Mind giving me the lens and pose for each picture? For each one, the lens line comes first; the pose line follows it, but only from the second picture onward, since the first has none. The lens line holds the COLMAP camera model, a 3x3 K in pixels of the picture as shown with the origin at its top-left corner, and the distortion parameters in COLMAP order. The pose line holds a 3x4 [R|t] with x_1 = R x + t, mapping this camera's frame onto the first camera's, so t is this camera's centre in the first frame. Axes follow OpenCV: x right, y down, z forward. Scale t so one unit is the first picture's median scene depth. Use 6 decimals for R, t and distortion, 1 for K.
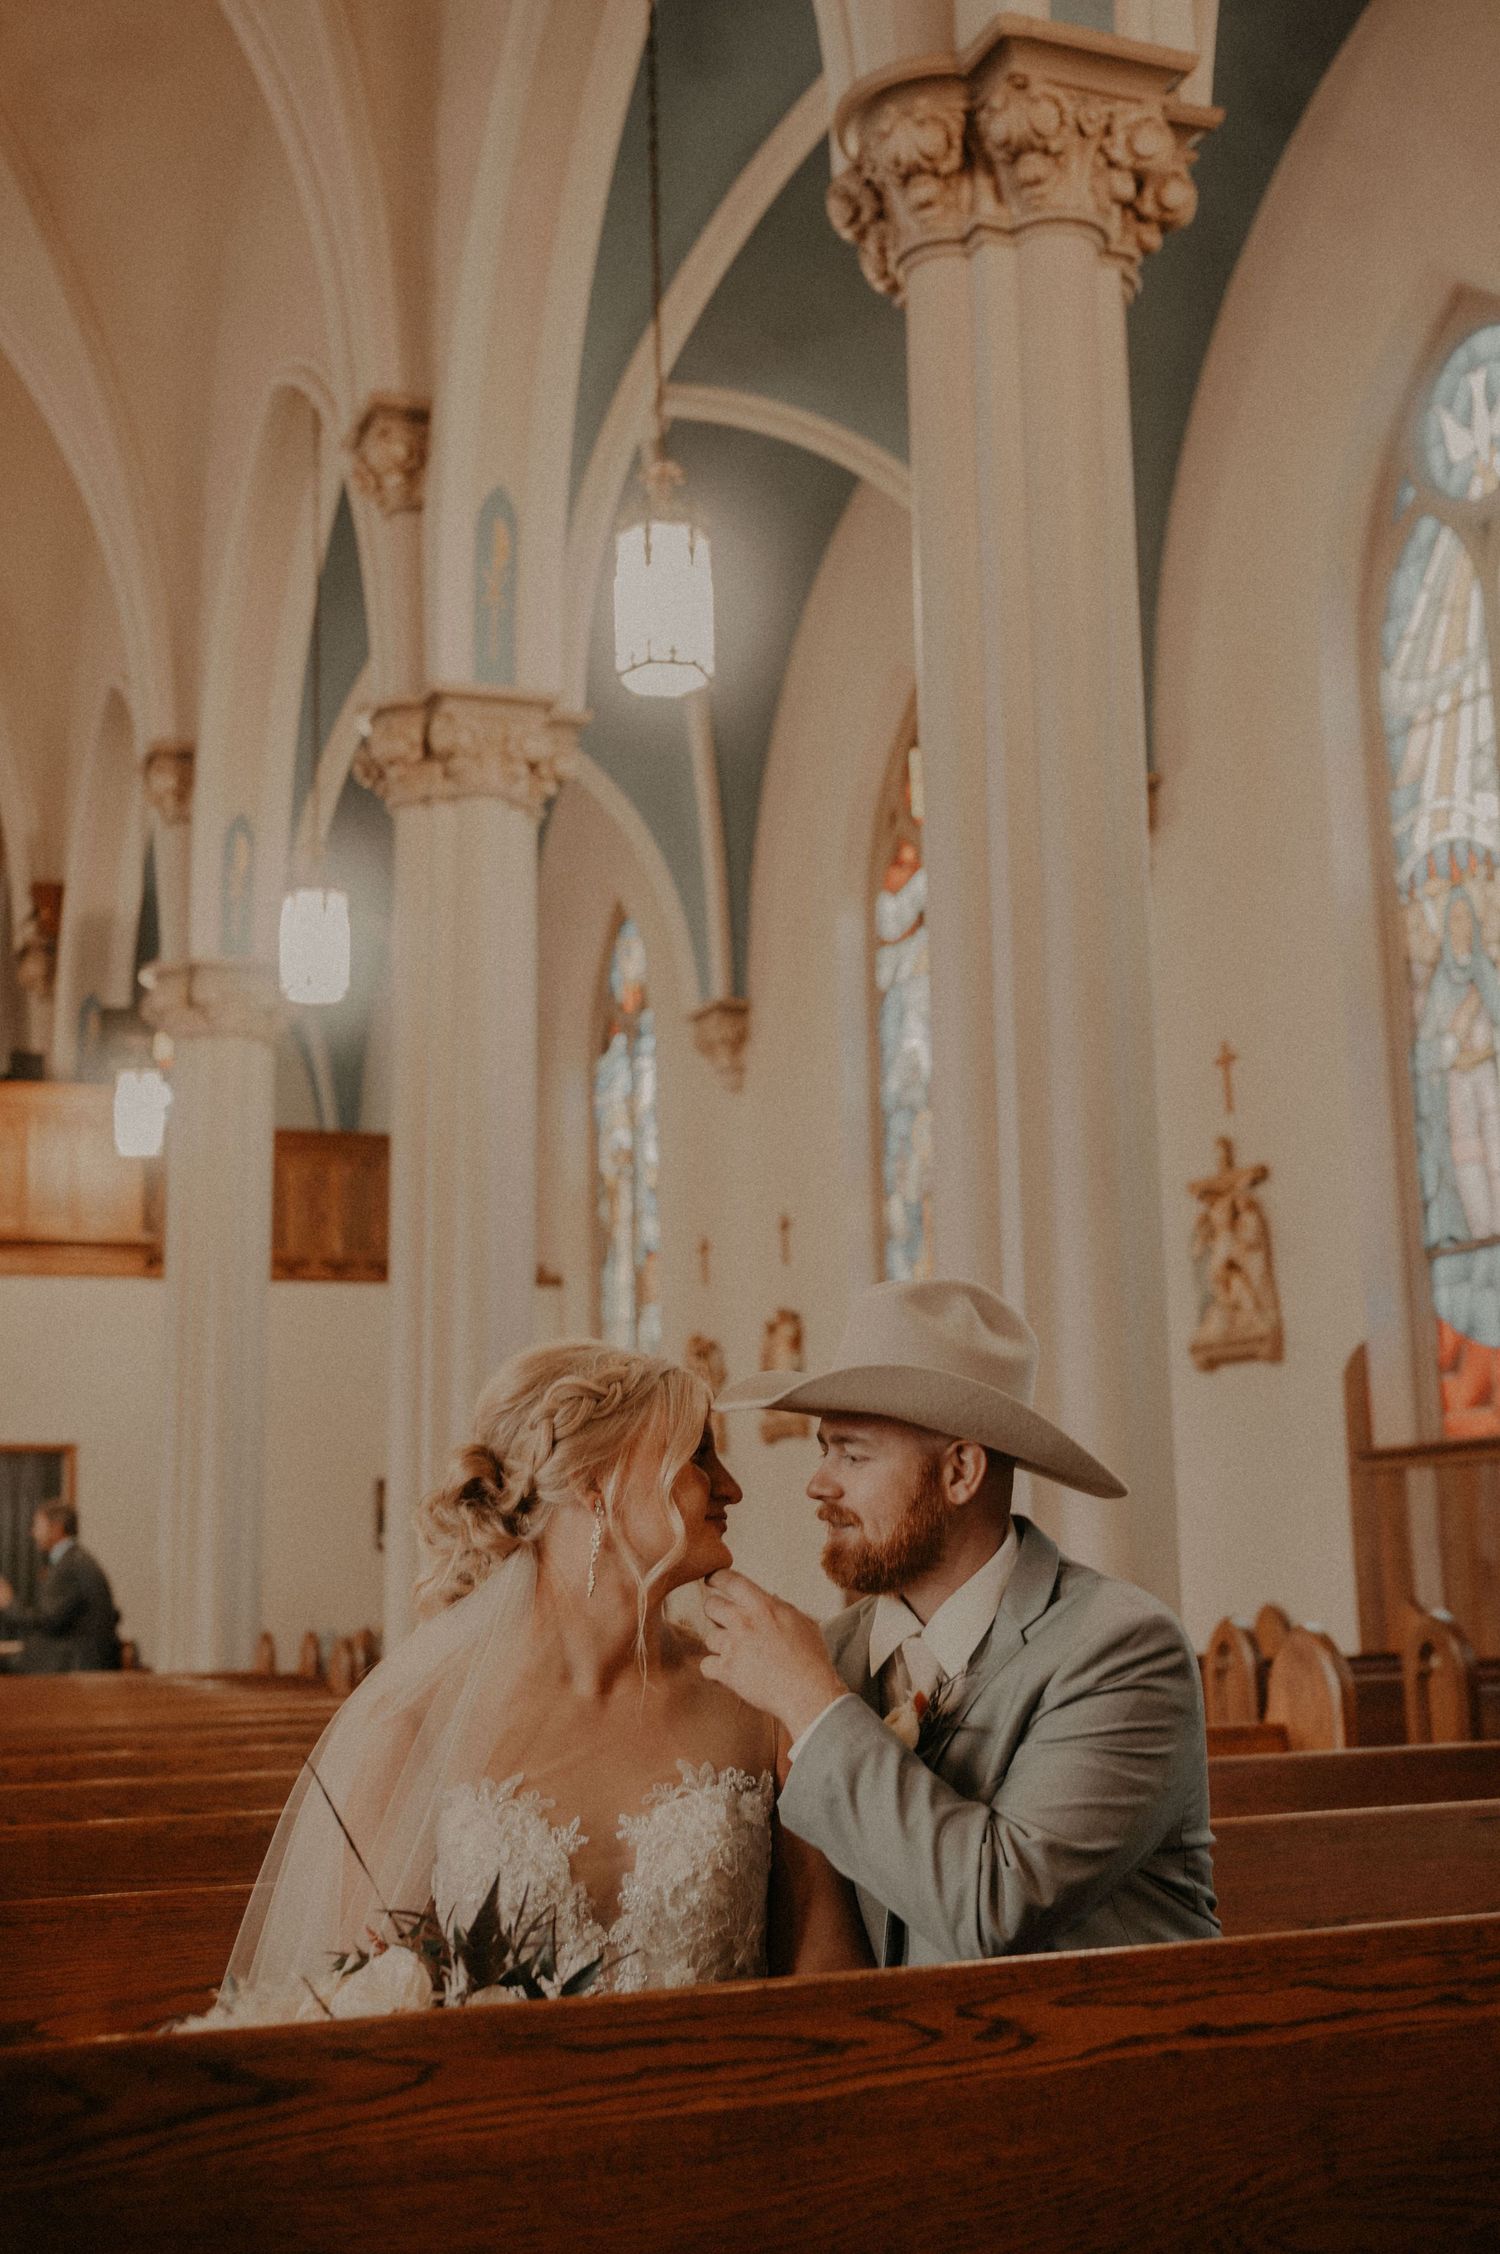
lens RADIAL K [[2603.5, 0, 768.1], [0, 2603.5, 1120.2], [0, 0, 1]] dist [0.000416, 0.000000]
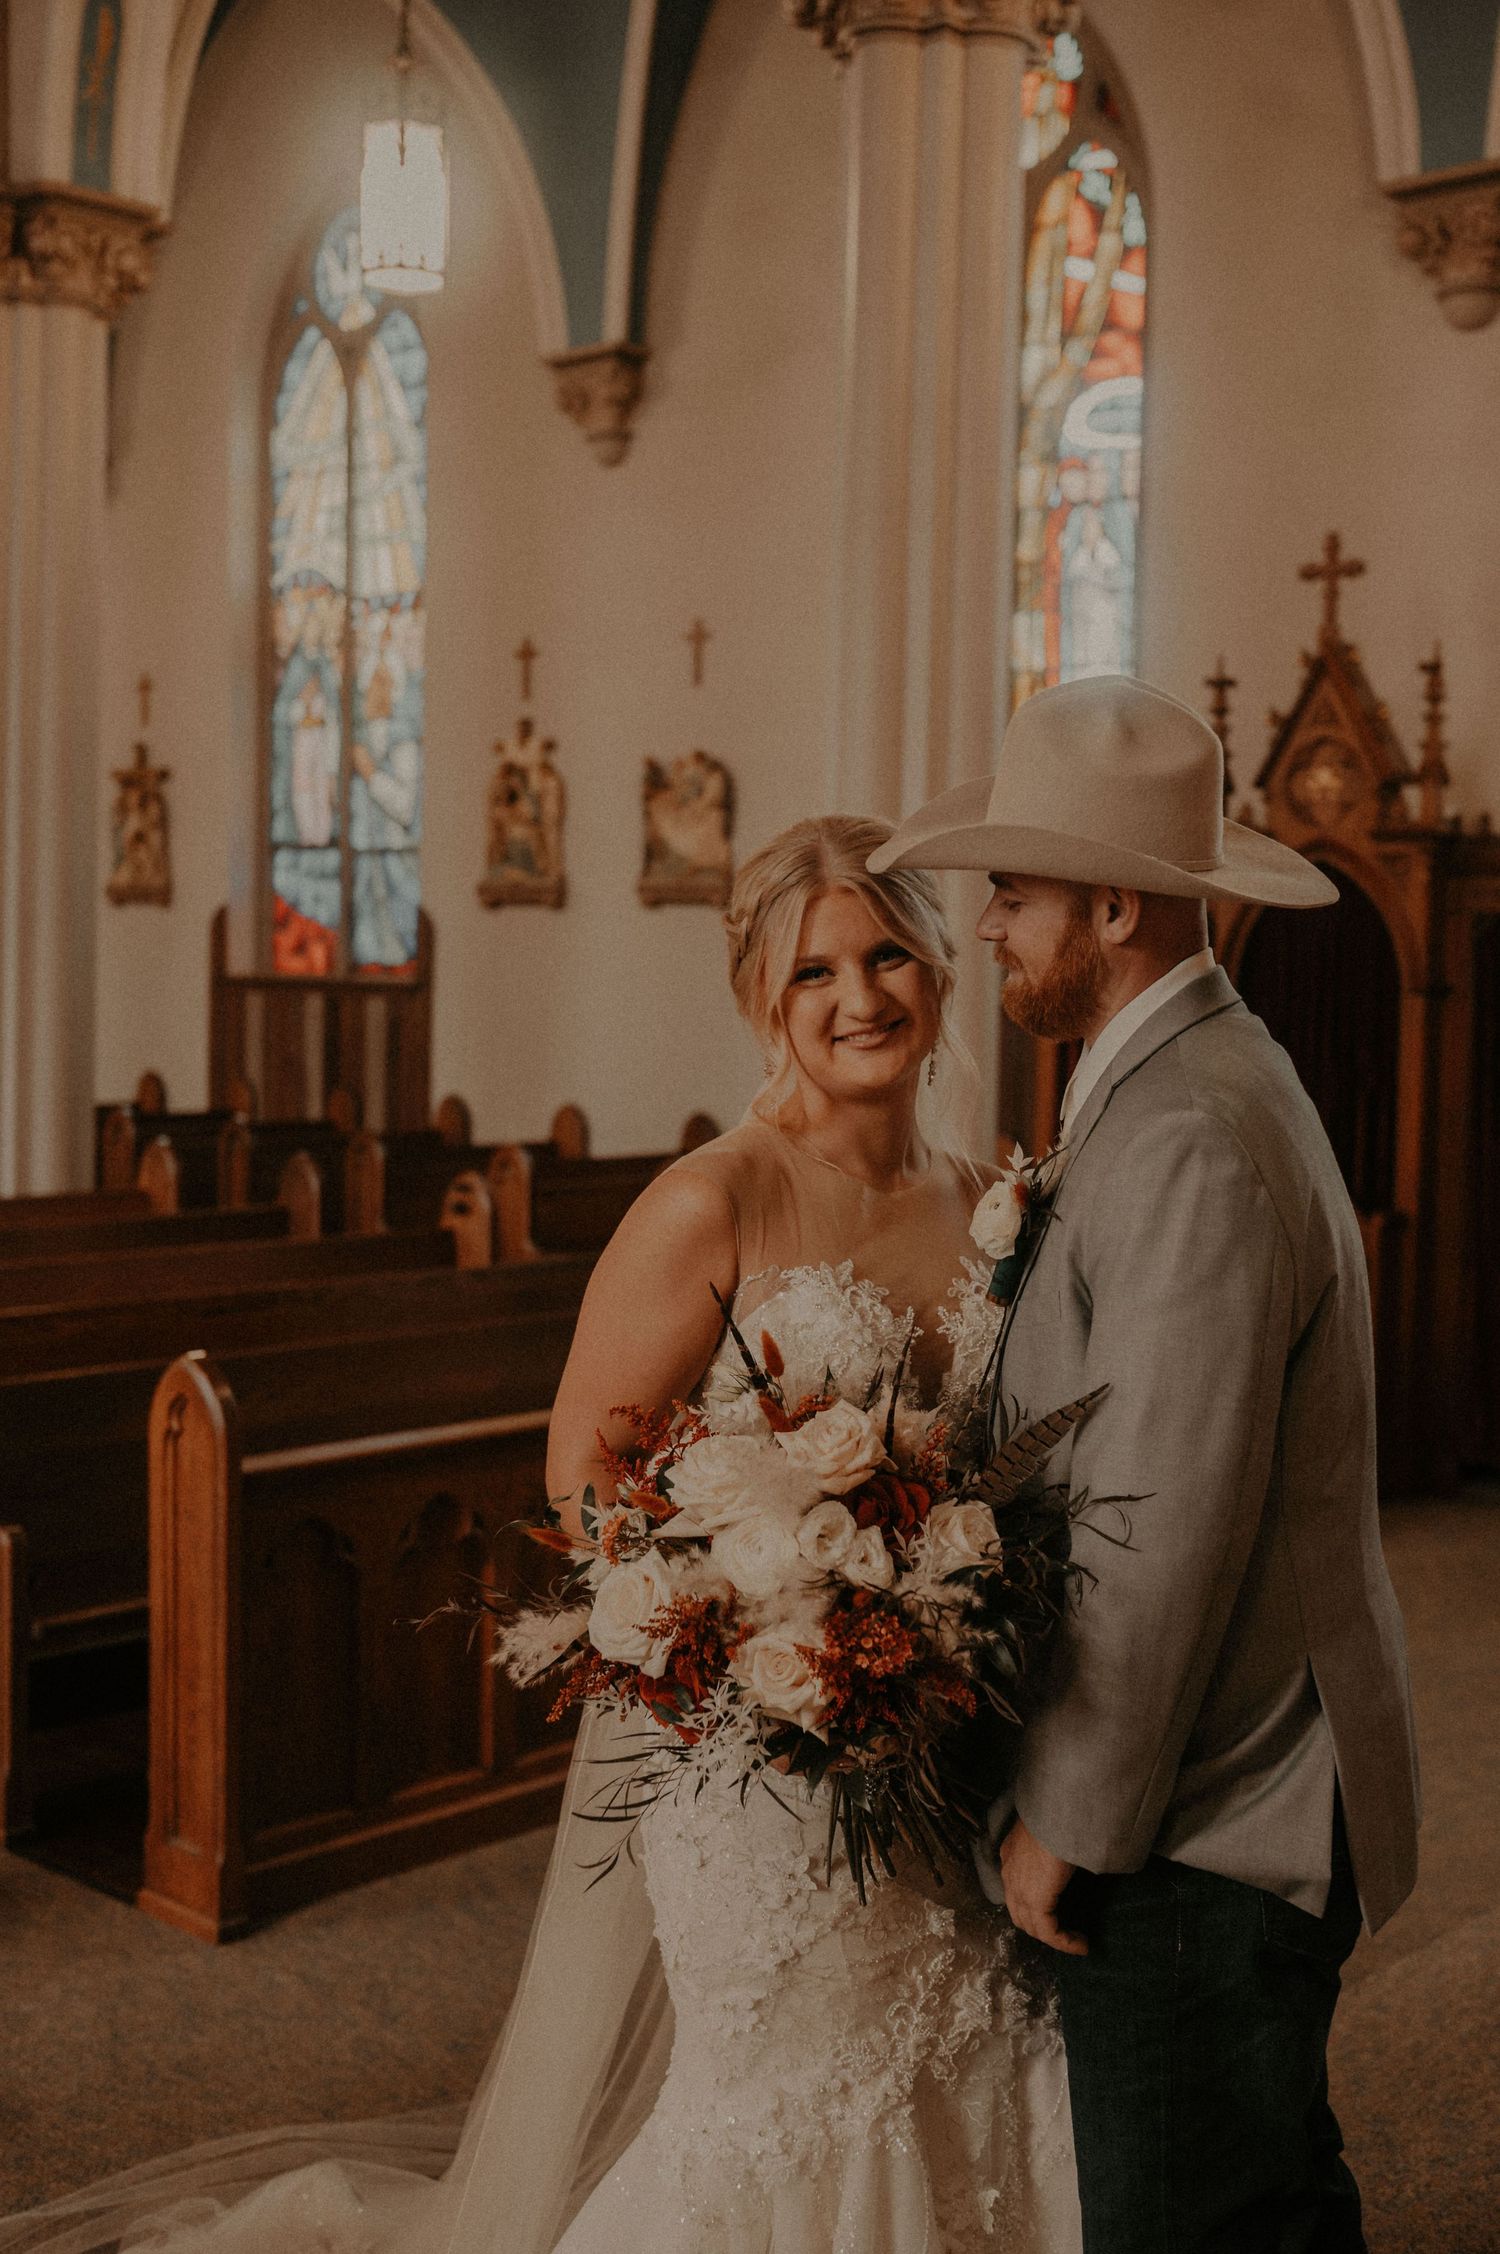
lens RADIAL K [[2603.5, 0, 751.7], [0, 2603.5, 1122.1], [0, 0, 1]] dist [0.000416, 0.000000]
pose [[0.916662, 0.019663, 0.399178, -0.085710], [-0.115813, 0.969004, 0.218217, -0.152455], [-0.382515, -0.246262, 0.890527, -0.464221]]
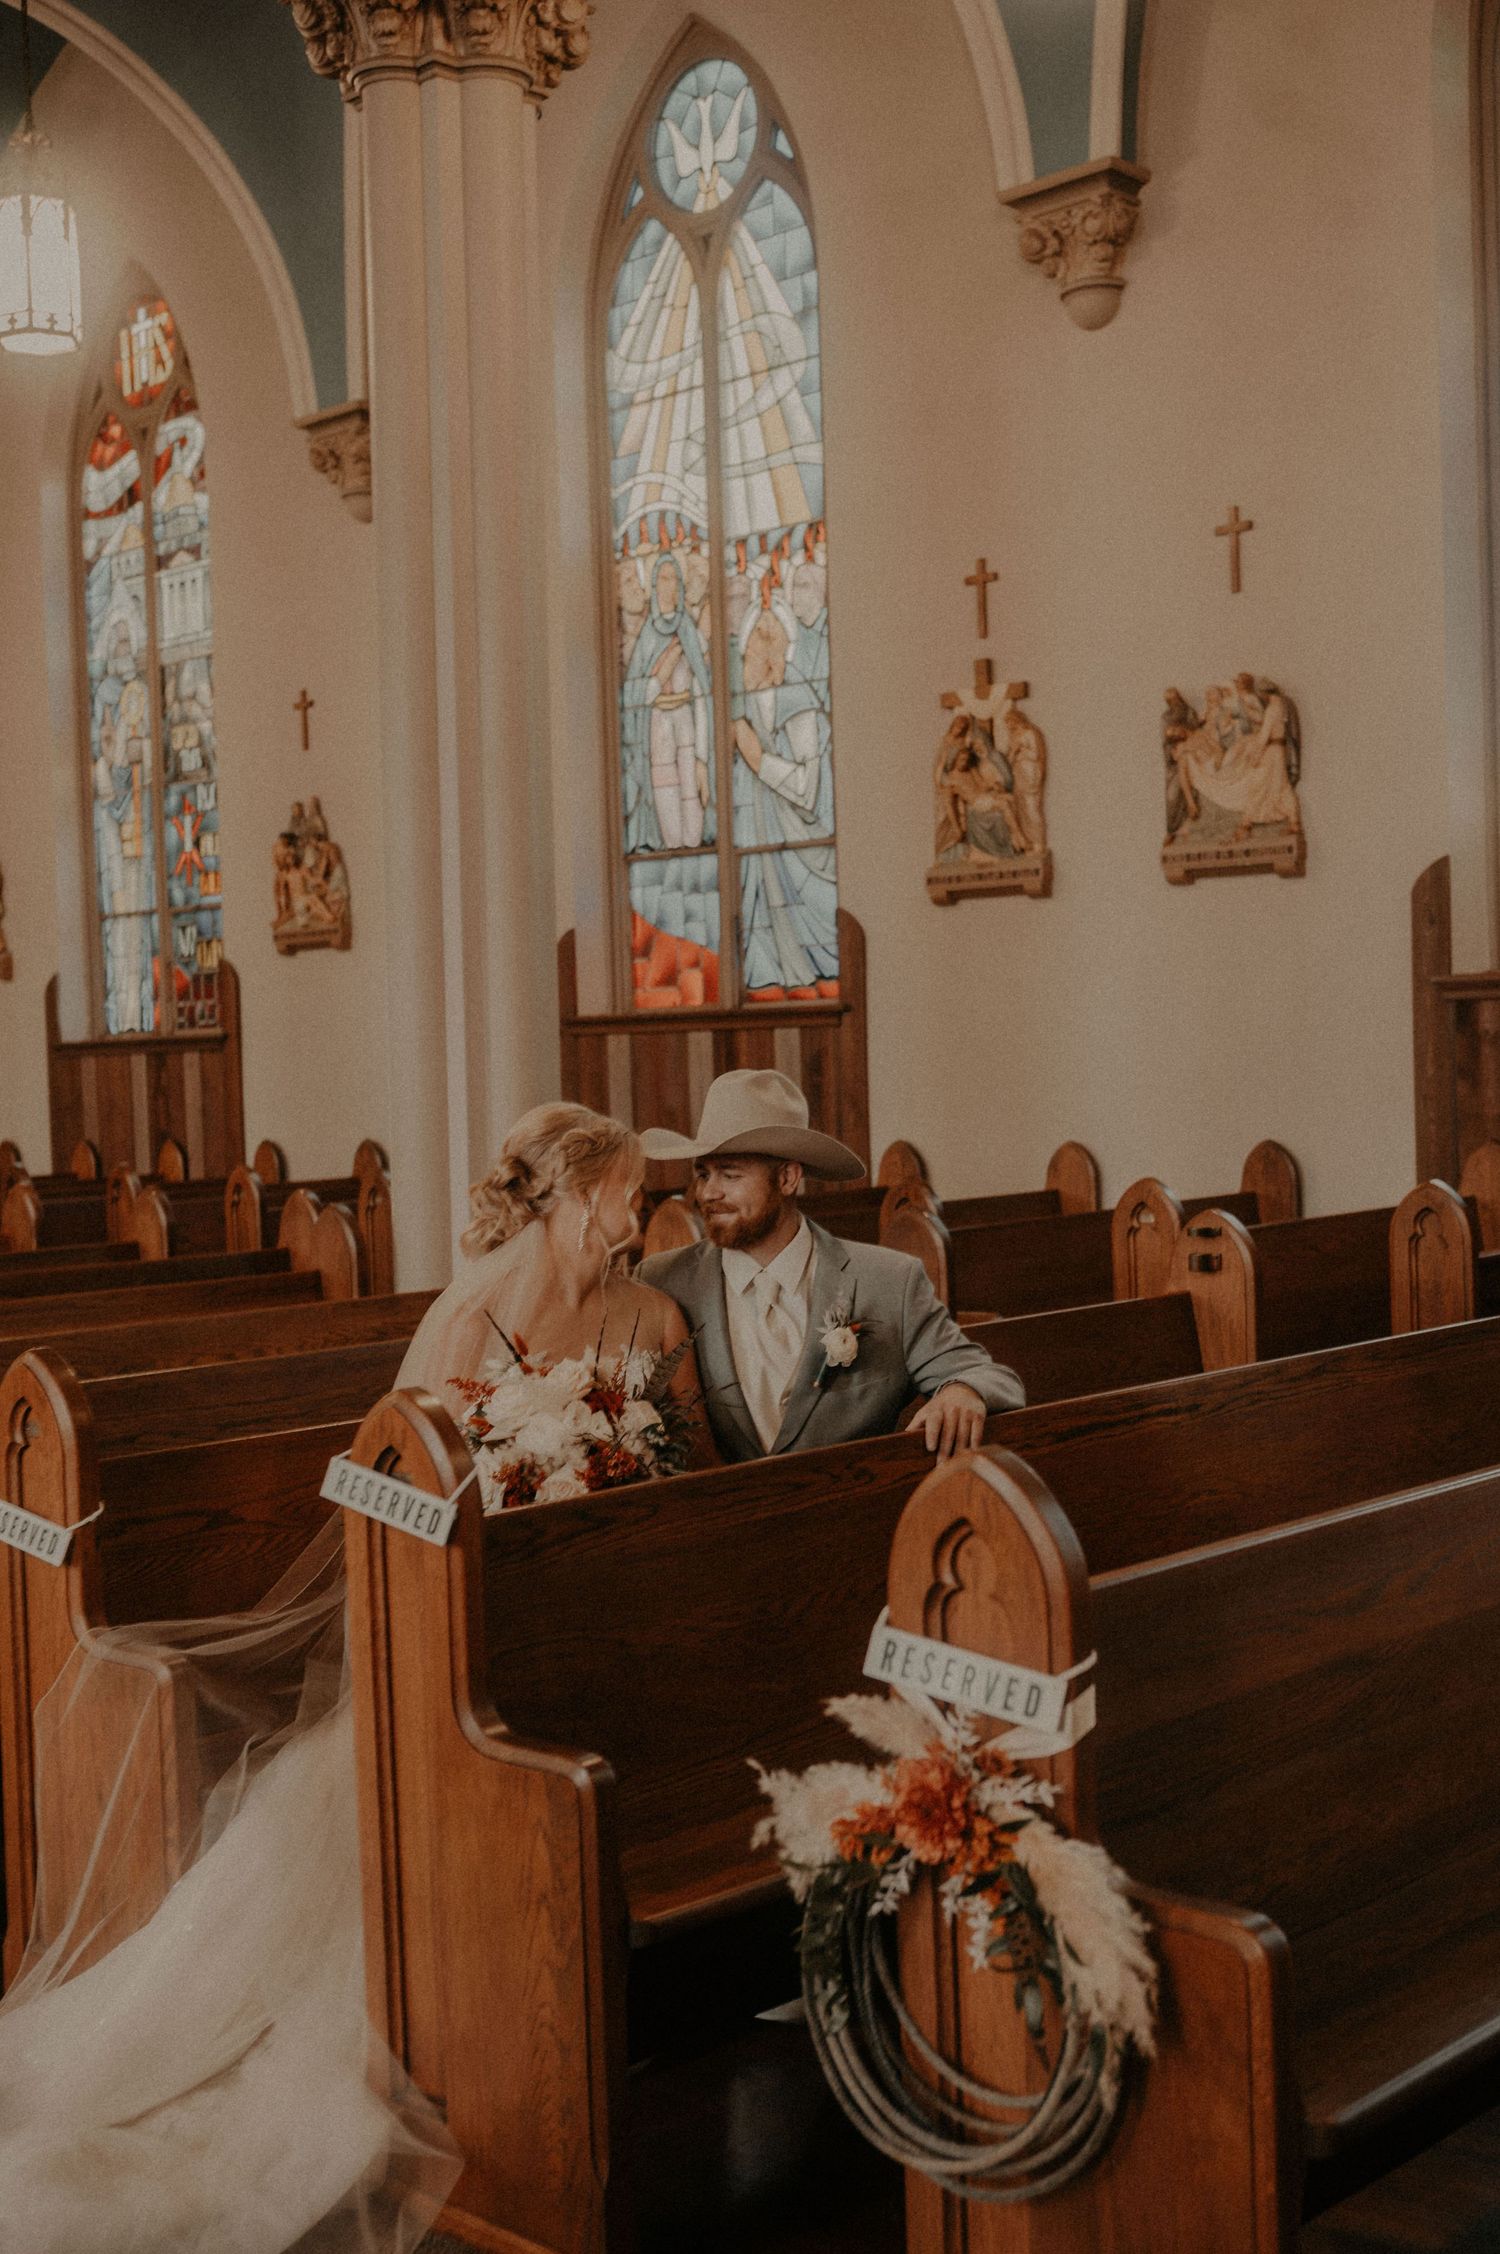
lens RADIAL K [[2603.5, 0, 753.6], [0, 2603.5, 1139.7], [0, 0, 1]] dist [0.000416, 0.000000]
pose [[0.928792, -0.015681, 0.370269, -0.143530], [-0.060601, 0.979230, 0.193483, -0.058693], [-0.365612, -0.202144, 0.908551, -0.153586]]
